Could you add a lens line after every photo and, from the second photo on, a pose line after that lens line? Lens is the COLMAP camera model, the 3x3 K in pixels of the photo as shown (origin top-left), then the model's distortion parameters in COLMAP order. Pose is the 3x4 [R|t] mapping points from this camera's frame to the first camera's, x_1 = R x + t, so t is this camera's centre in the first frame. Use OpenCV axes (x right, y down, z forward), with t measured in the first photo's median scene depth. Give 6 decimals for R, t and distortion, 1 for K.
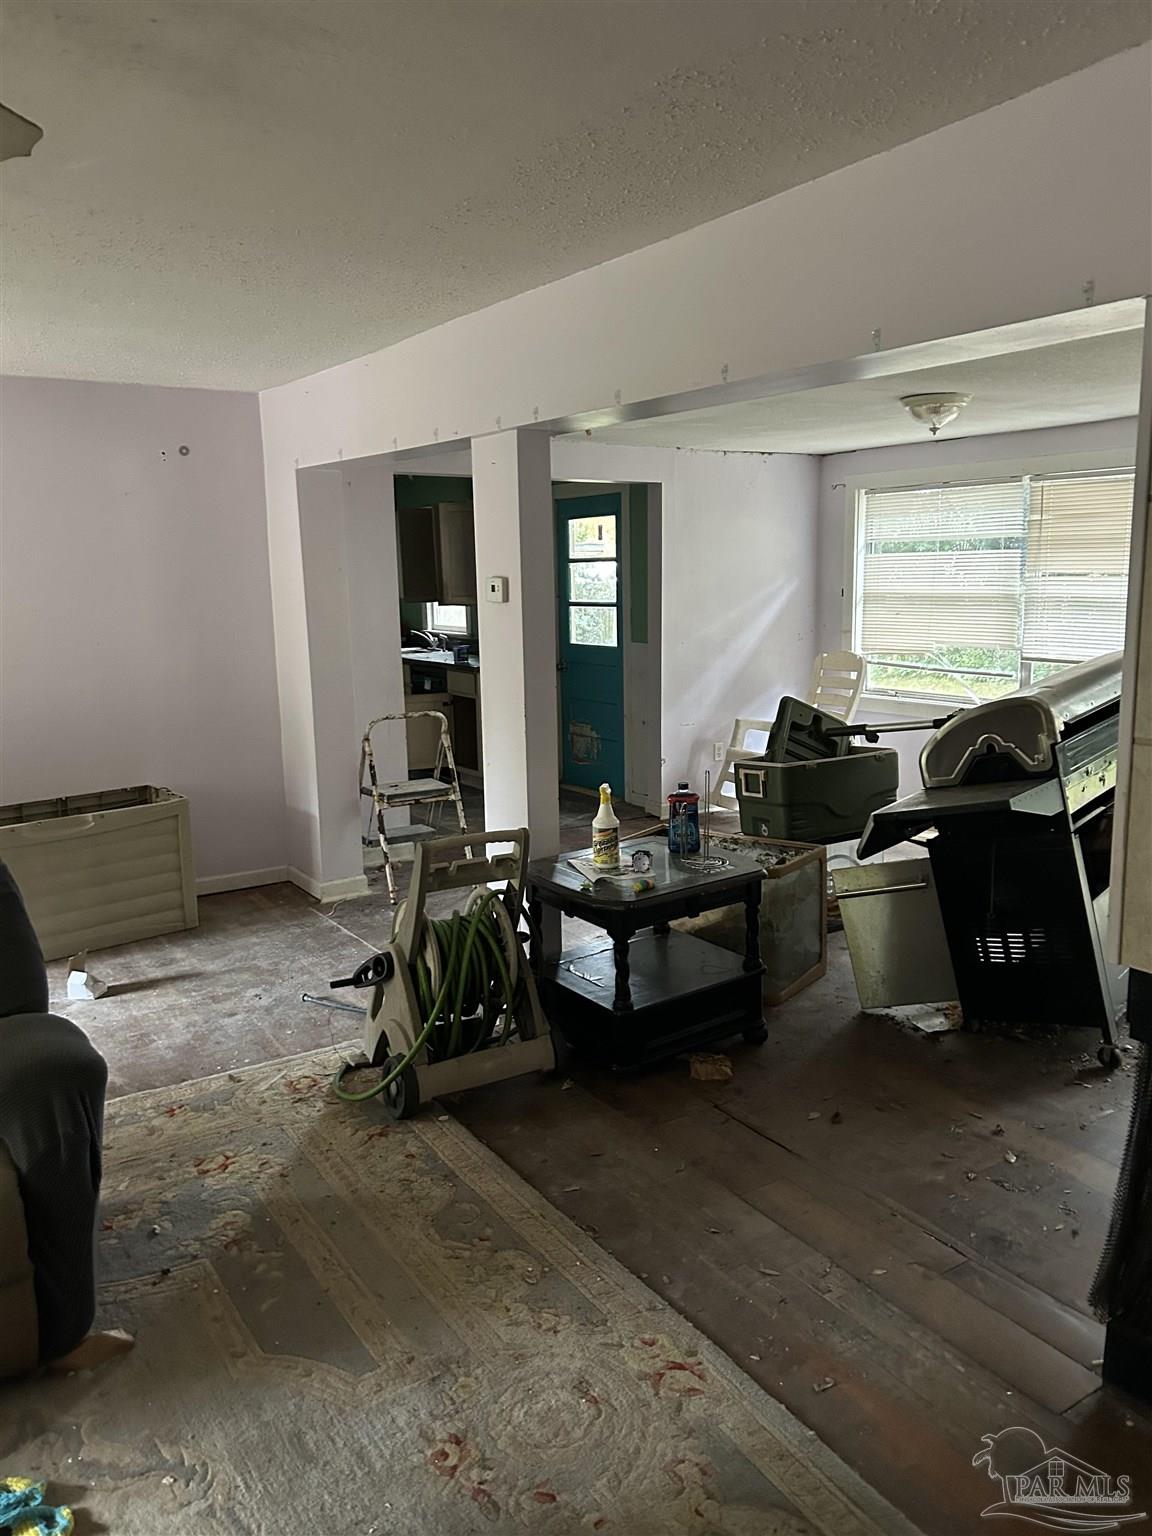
lens RADIAL K [[1145.2, 0, 587.4], [0, 1145.2, 760.4], [0, 0, 1]] dist [0.011293, -0.025145]
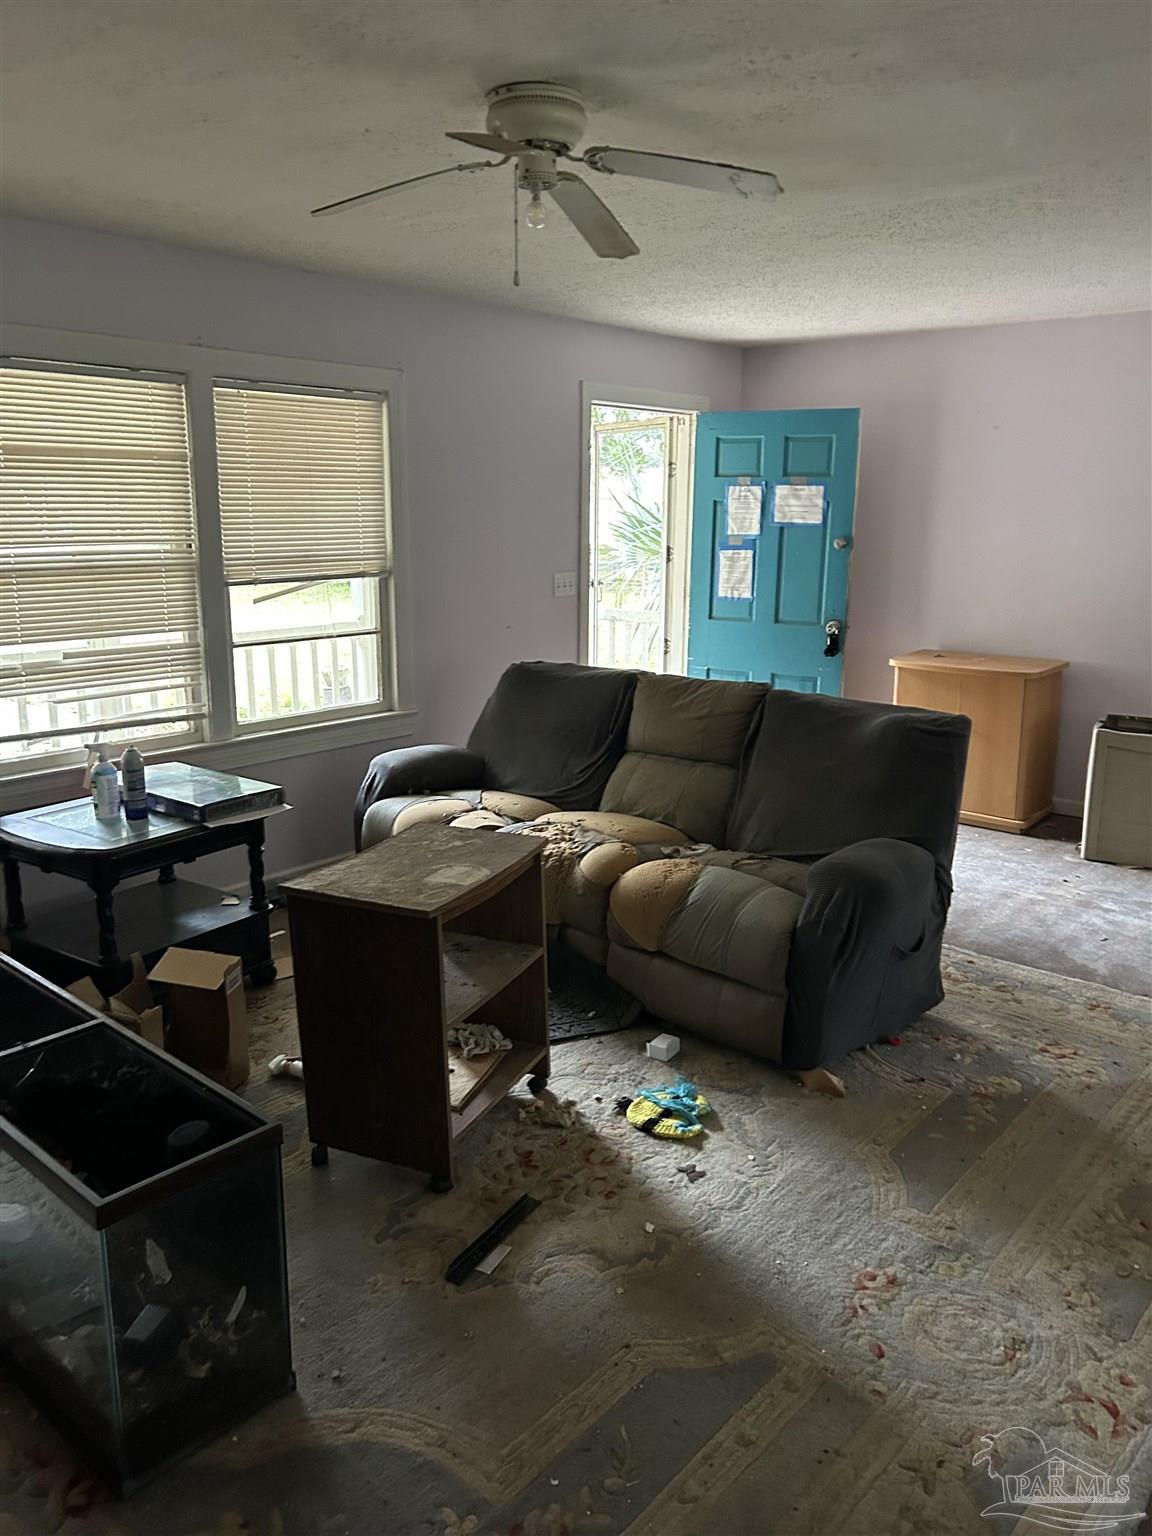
lens RADIAL K [[1145.2, 0, 578.3], [0, 1145.2, 768.4], [0, 0, 1]] dist [0.011293, -0.025145]
pose [[0.283470, 0.237168, -0.929191, 0.645313], [-0.170621, 0.965950, 0.194499, -0.049477], [0.943681, 0.103405, 0.314283, 0.275379]]
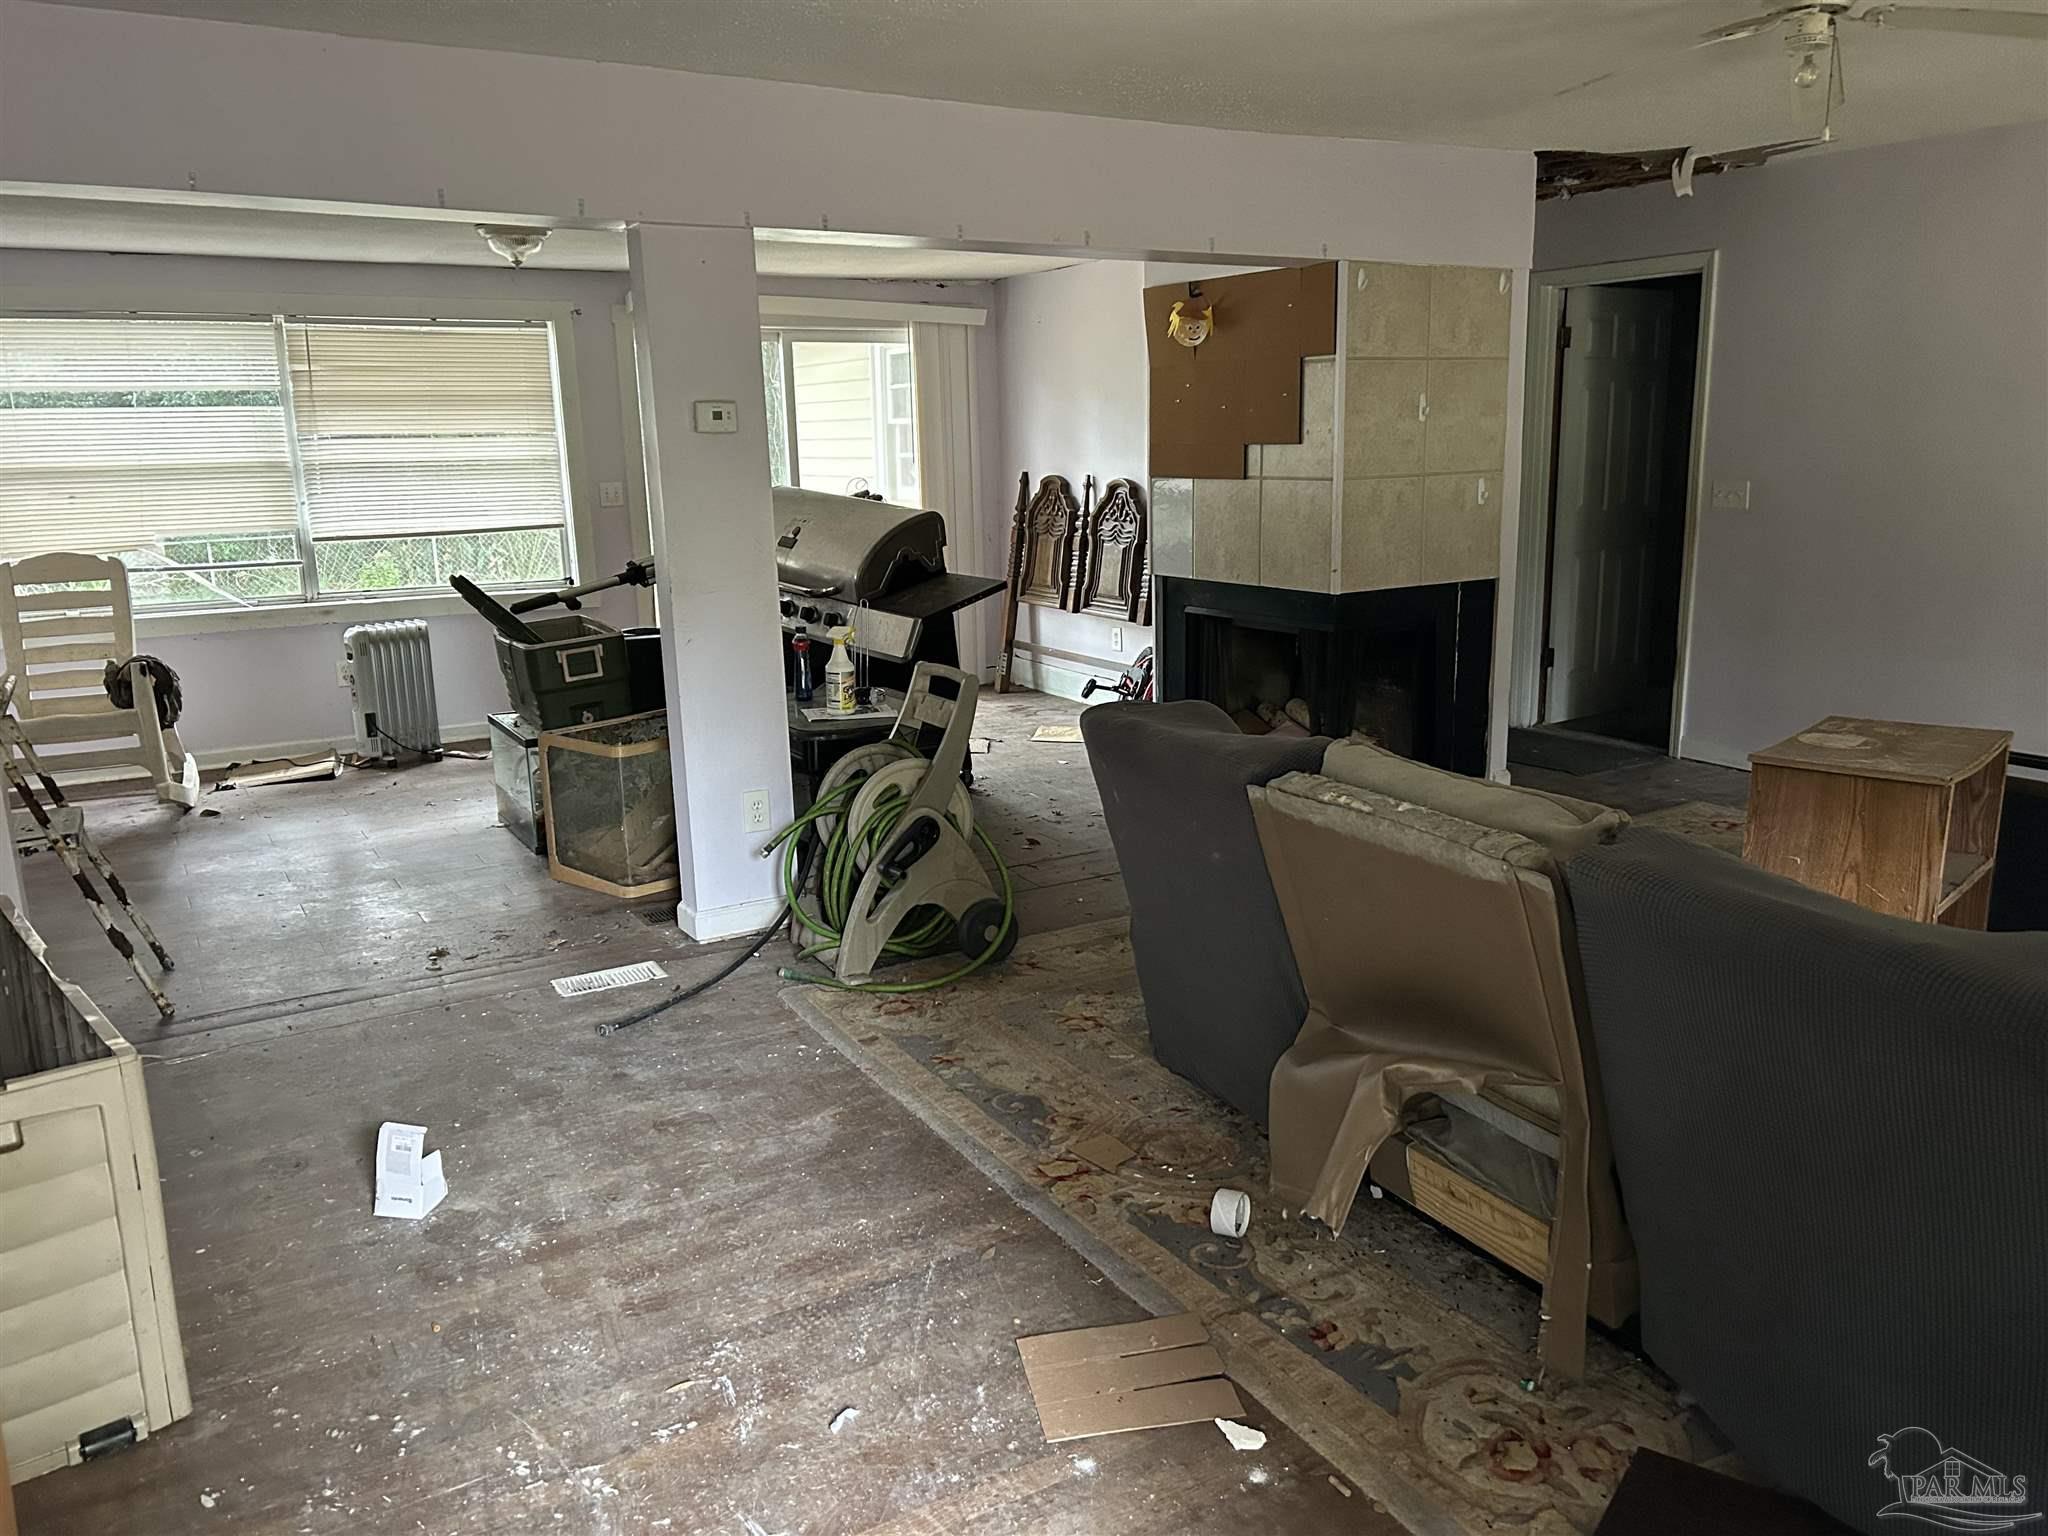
lens RADIAL K [[1526.9, 0, 1033.4], [0, 1526.9, 769.5], [0, 0, 1]] dist [0.011293, -0.025145]
pose [[0.036867, -0.200610, 0.978977, -1.999912], [0.180819, 0.964812, 0.190898, -0.124271], [-0.982825, 0.169980, 0.071844, 1.214615]]
